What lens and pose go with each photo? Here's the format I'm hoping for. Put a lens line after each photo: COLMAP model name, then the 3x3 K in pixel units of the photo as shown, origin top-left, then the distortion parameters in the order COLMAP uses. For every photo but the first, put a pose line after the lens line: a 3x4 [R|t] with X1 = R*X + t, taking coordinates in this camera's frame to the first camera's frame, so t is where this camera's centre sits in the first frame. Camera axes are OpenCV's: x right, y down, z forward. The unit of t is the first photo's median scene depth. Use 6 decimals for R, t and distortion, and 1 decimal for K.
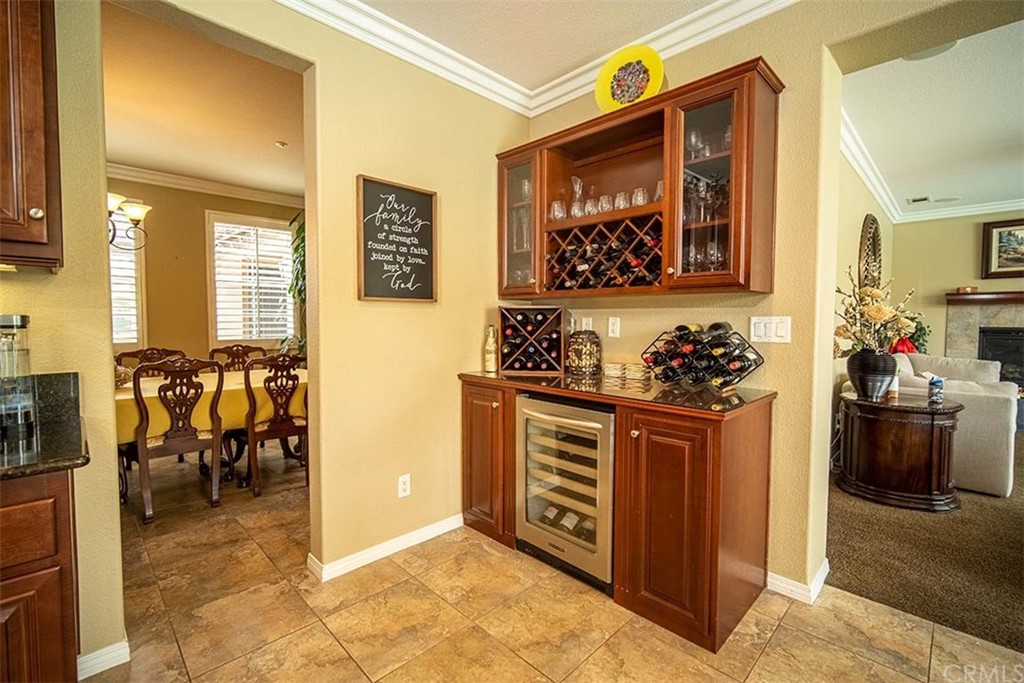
lens RADIAL K [[447.3, 0, 507.4], [0, 447.3, 336.9], [0, 0, 1]] dist [-0.012402, 0.001857]
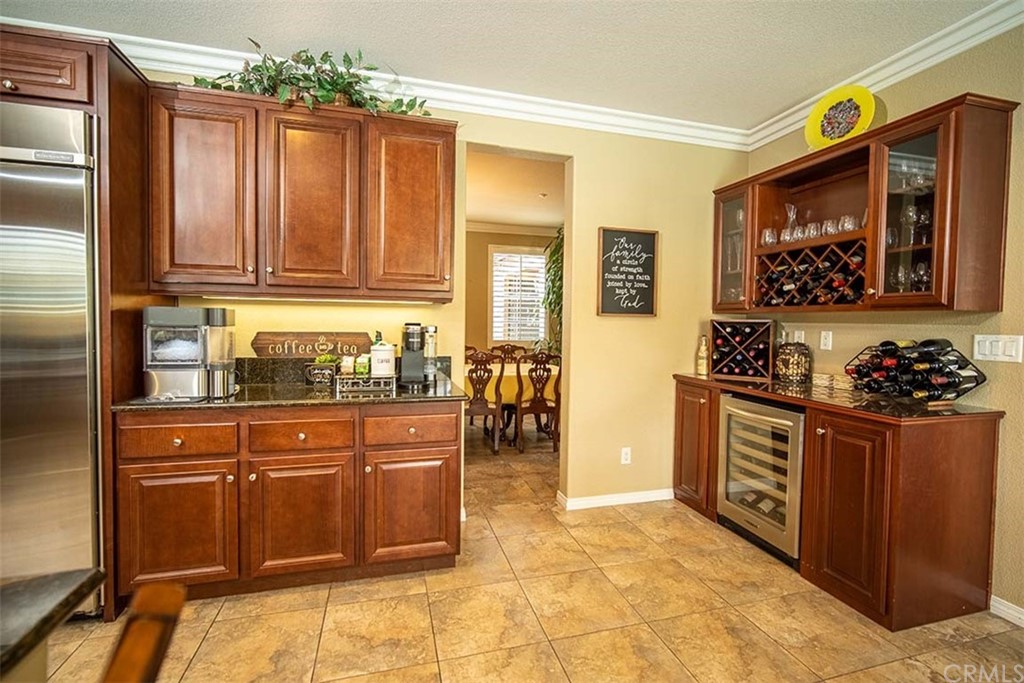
lens RADIAL K [[447.3, 0, 510.1], [0, 447.3, 336.6], [0, 0, 1]] dist [-0.012402, 0.001857]
pose [[0.875440, 0.026814, -0.482582, 0.101585], [-0.032162, 0.999479, -0.002811, -0.003636], [0.482255, 0.017982, 0.875846, -0.343587]]
